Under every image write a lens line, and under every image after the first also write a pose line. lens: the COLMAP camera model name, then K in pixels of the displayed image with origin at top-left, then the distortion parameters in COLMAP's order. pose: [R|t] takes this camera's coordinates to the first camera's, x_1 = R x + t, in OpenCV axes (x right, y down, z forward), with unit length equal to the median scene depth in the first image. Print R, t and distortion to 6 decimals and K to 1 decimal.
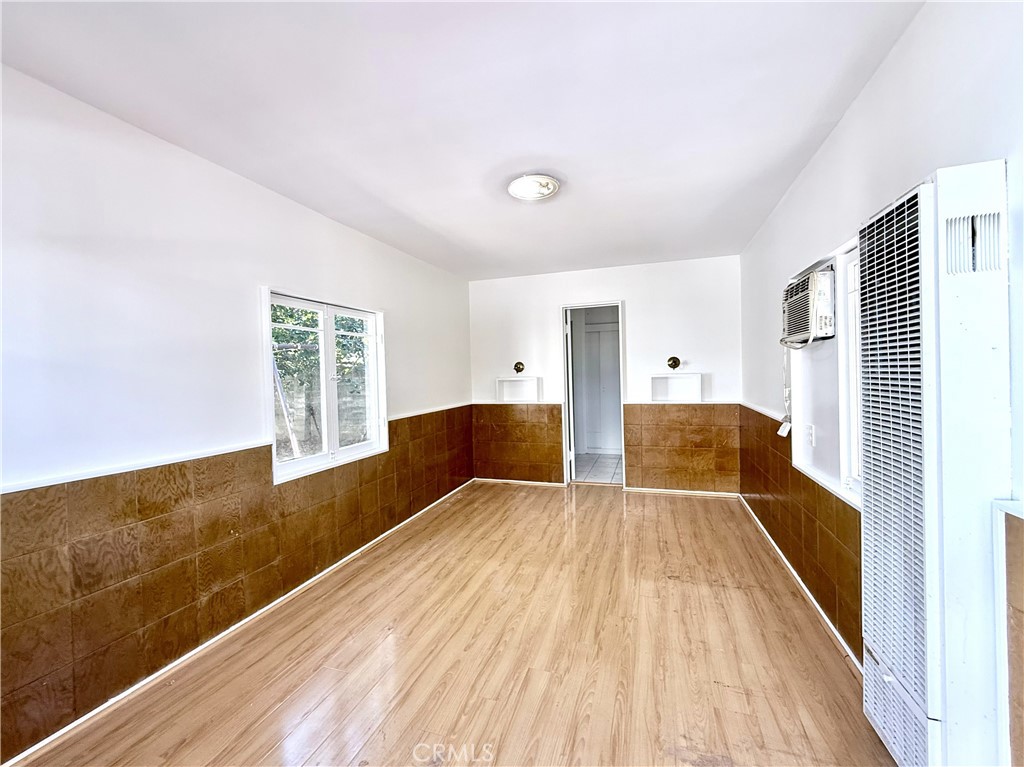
lens RADIAL K [[419.8, 0, 511.5], [0, 419.8, 382.7], [0, 0, 1]] dist [0.001638, 0.000308]
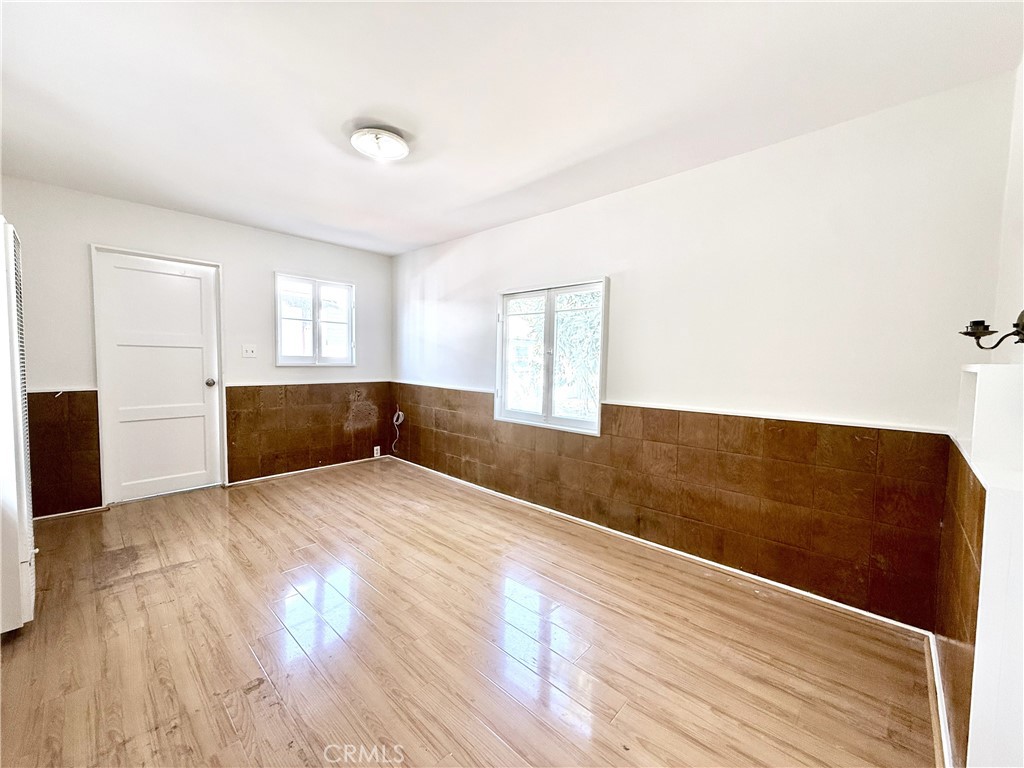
lens RADIAL K [[419.8, 0, 511.5], [0, 419.8, 383.2], [0, 0, 1]] dist [0.001638, 0.000308]
pose [[-0.425815, 0.071245, -0.902001, 0.688104], [-0.022573, 0.995748, 0.089306, -0.025756], [0.904529, 0.058389, -0.422396, 1.451132]]
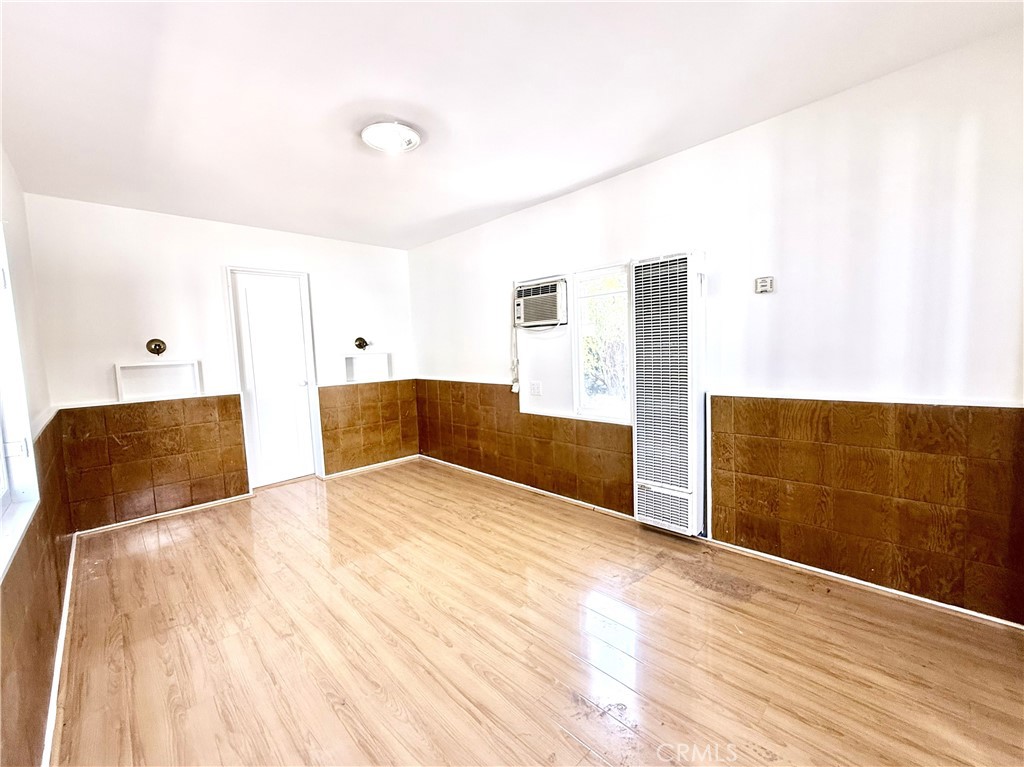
lens RADIAL K [[419.8, 0, 511.5], [0, 419.8, 382.7], [0, 0, 1]] dist [0.001638, 0.000308]
pose [[0.465248, -0.061657, 0.883030, -0.565239], [0.041411, 0.997995, 0.047866, 0.022745], [-0.884211, 0.014297, 0.466869, 0.316345]]
